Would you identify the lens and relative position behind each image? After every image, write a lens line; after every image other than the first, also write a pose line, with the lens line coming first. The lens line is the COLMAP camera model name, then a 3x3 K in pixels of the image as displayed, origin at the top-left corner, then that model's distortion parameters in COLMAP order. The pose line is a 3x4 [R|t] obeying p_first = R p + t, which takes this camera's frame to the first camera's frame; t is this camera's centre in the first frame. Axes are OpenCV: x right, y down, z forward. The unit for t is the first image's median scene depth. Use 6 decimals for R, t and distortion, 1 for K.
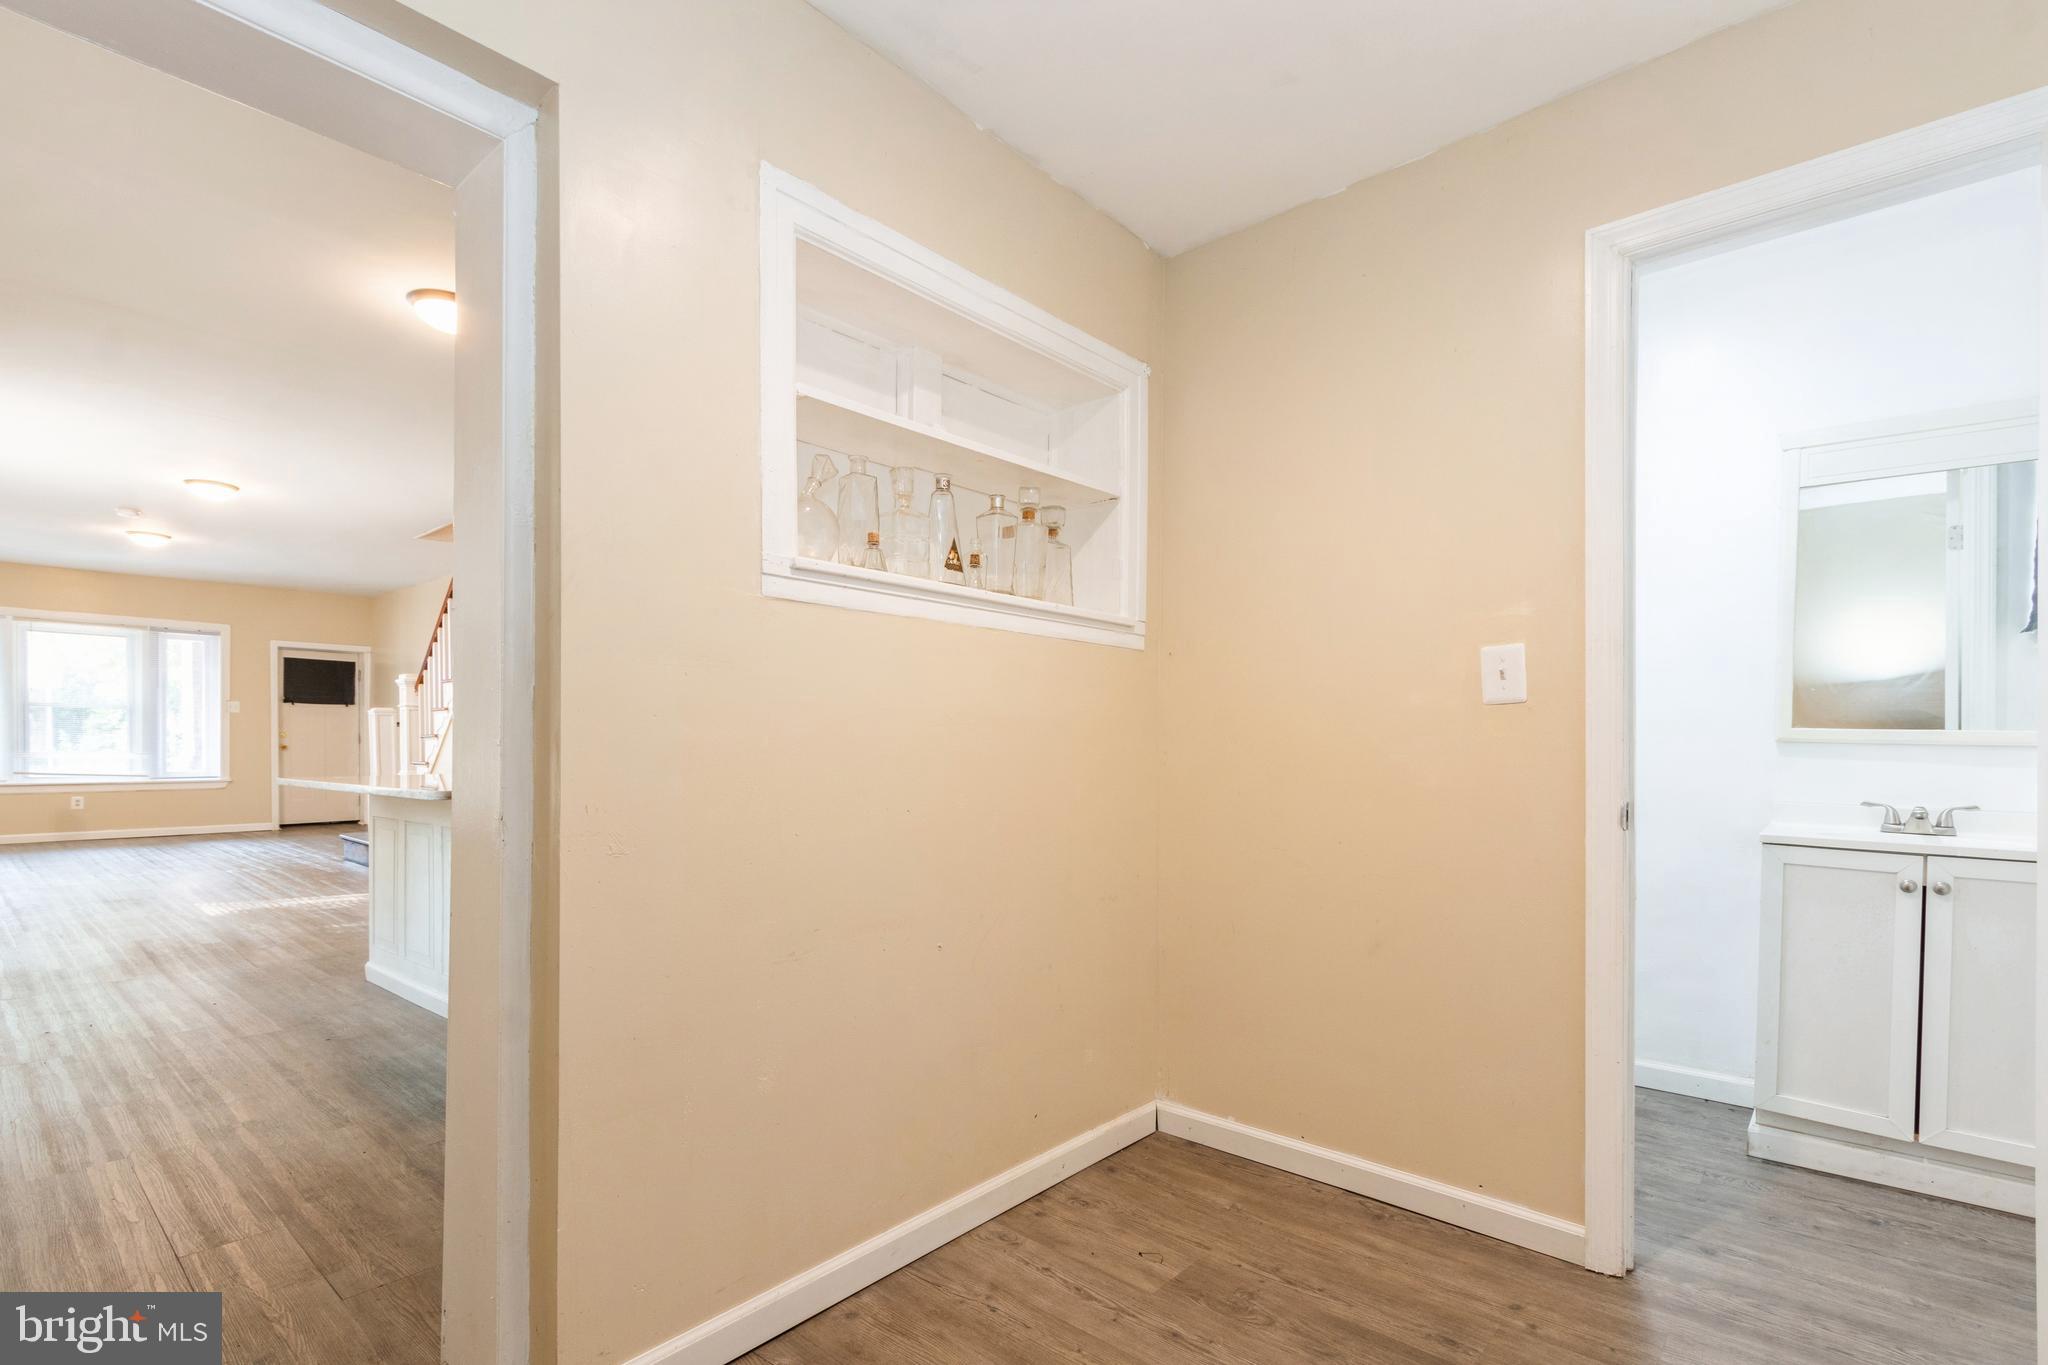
lens RADIAL K [[947.1, 0, 1007.3], [0, 947.1, 749.3], [0, 0, 1]] dist [0.005266, 0.000099]
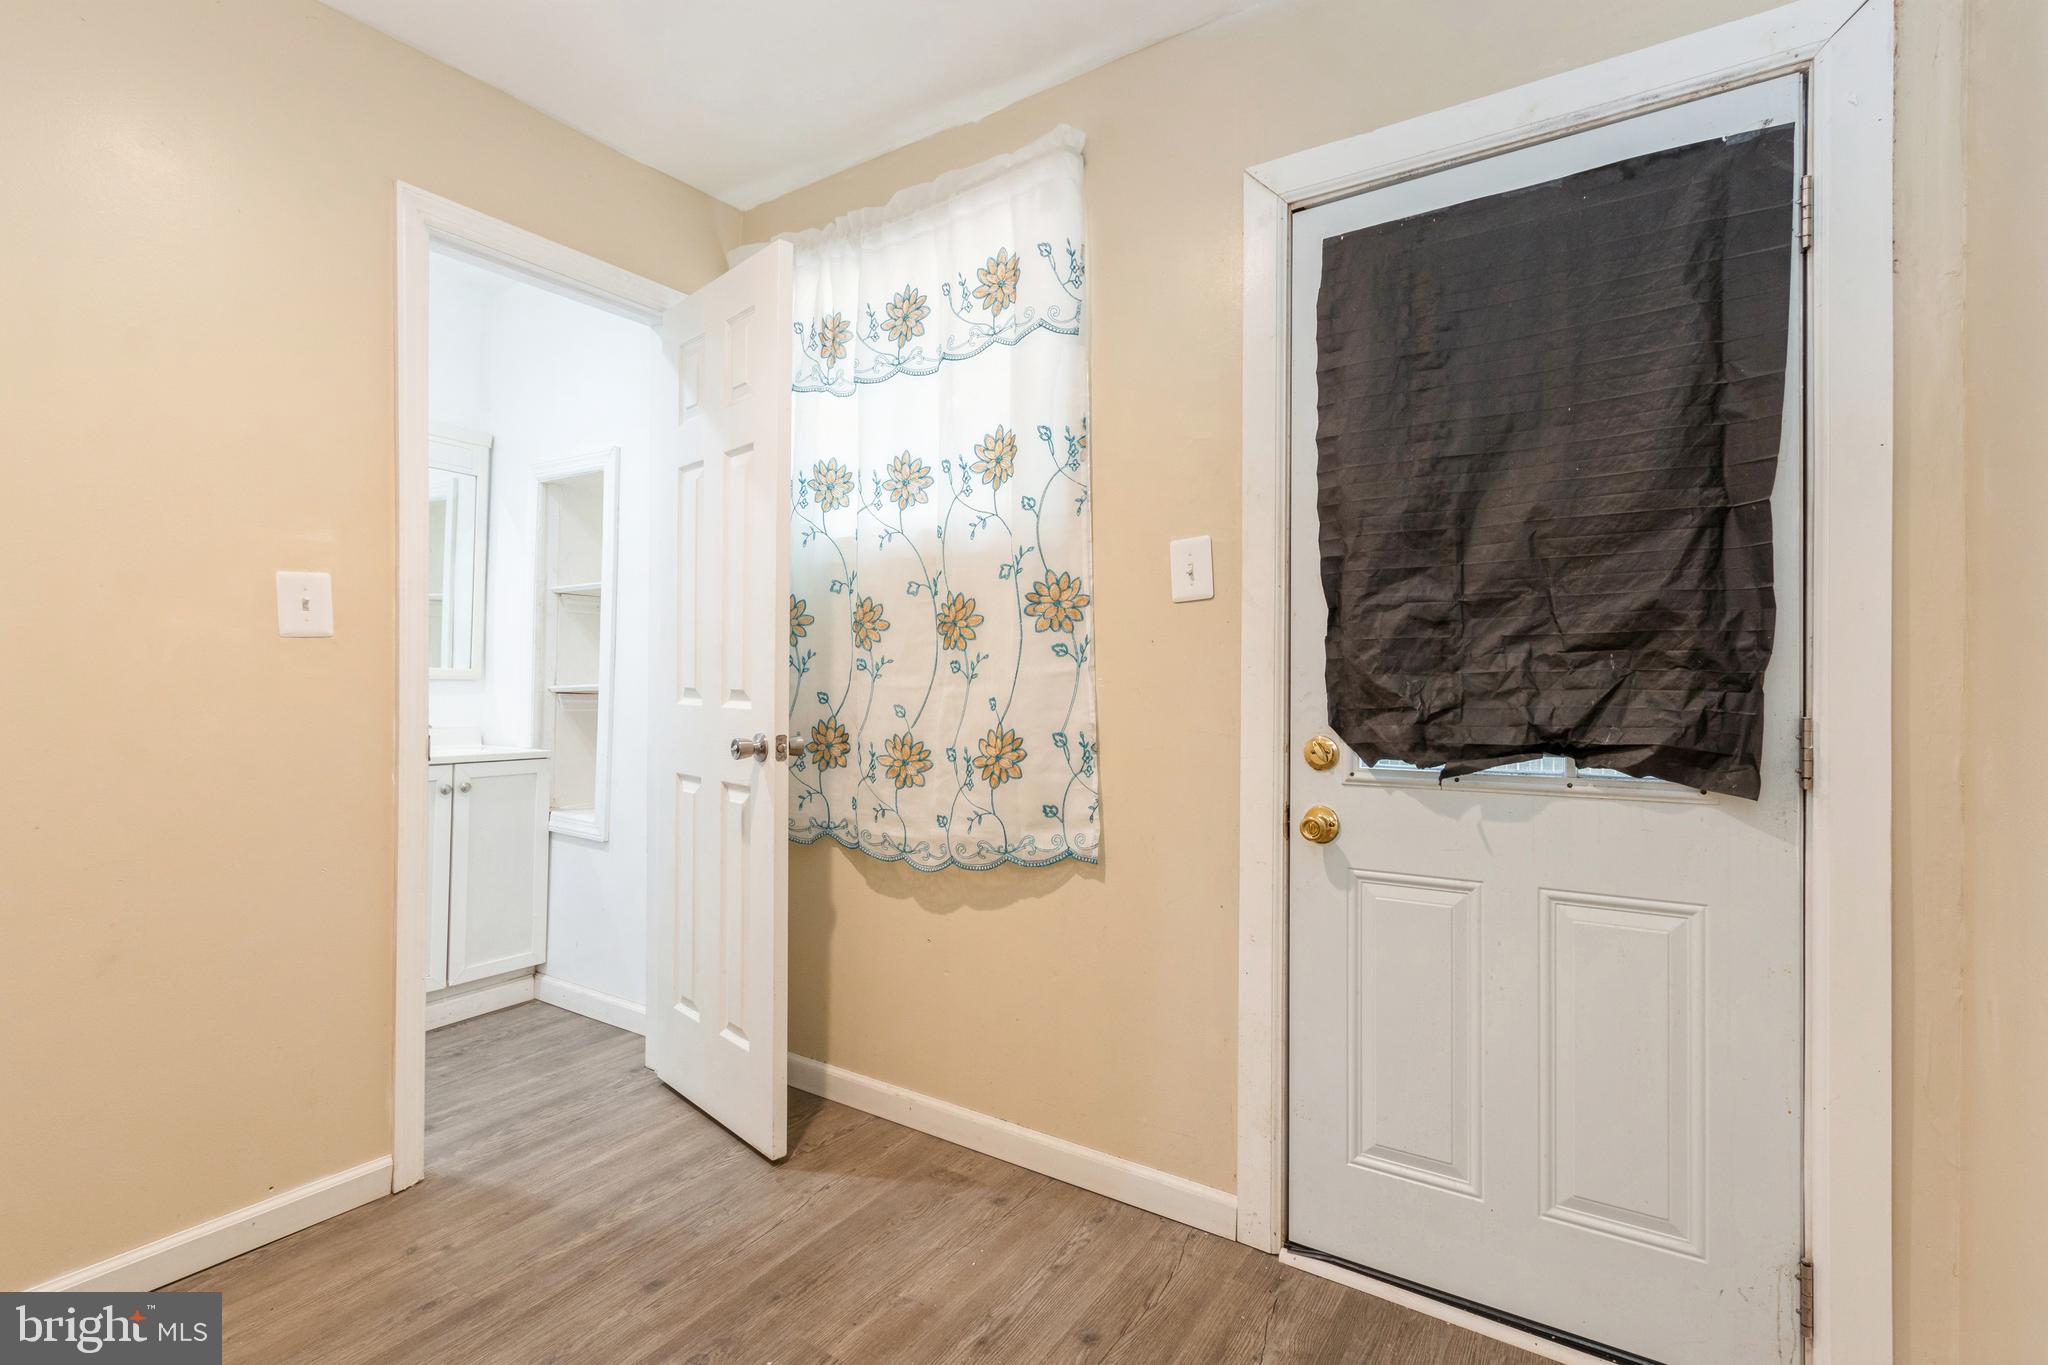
lens RADIAL K [[947.1, 0, 1020.5], [0, 947.1, 681.9], [0, 0, 1]] dist [0.005266, 0.000099]
pose [[-0.132731, -0.009014, 0.991111, -0.431276], [0.000686, 0.999958, 0.009186, -0.012187], [-0.991152, 0.001899, -0.132719, 0.409198]]
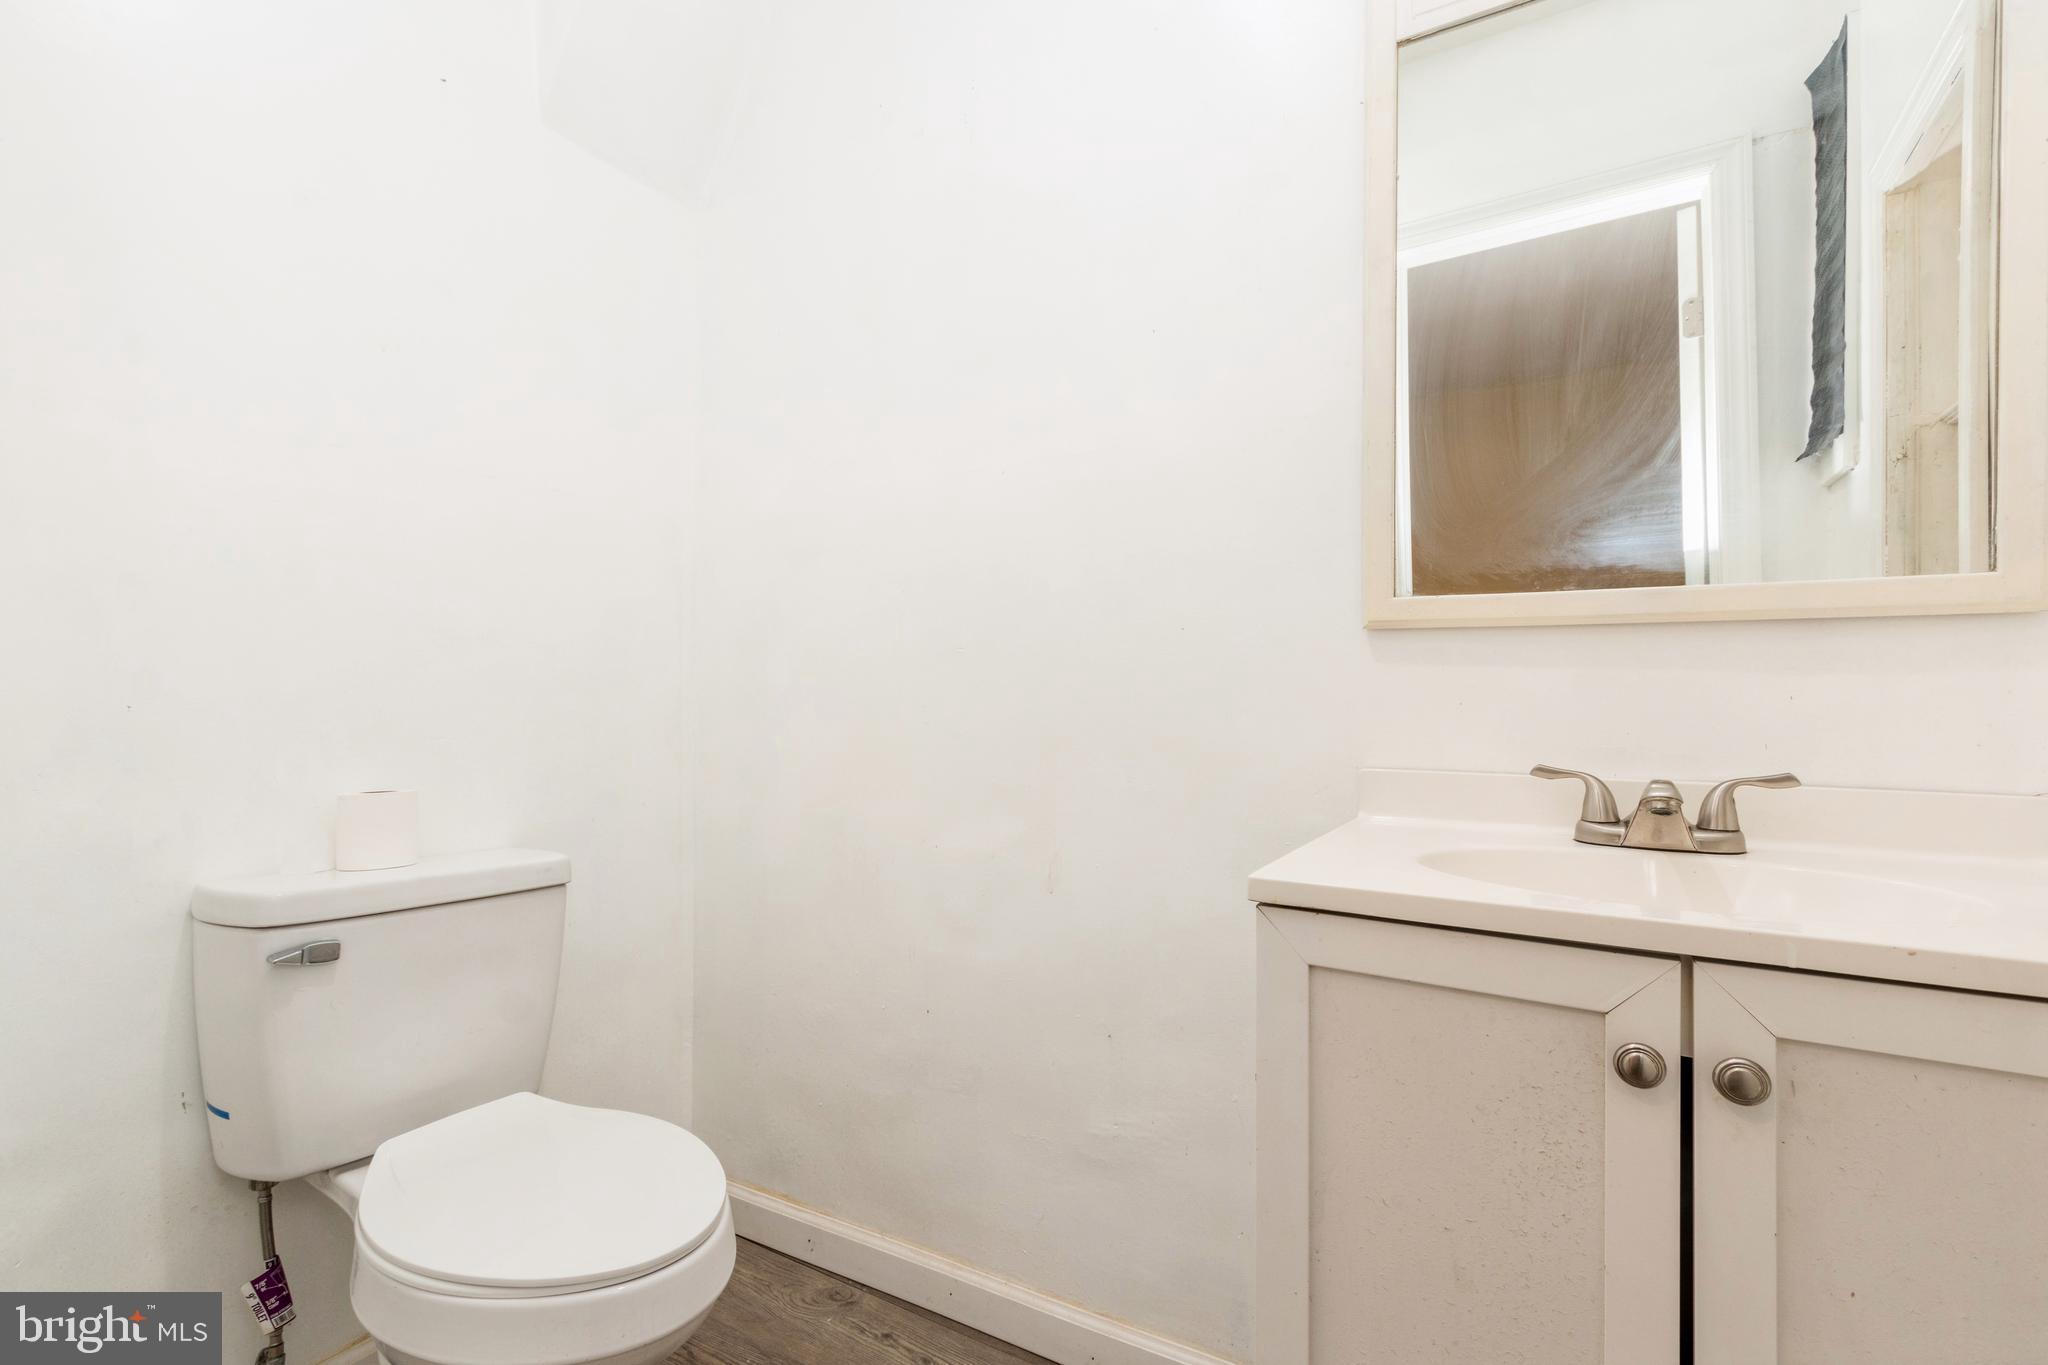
lens RADIAL K [[947.1, 0, 1021.8], [0, 947.1, 694.1], [0, 0, 1]] dist [0.005266, 0.000099]
pose [[0.983377, -0.011064, 0.181239, 0.723628], [0.014428, 0.999747, -0.017256, 0.033535], [-0.181002, 0.019584, 0.983288, 0.760854]]
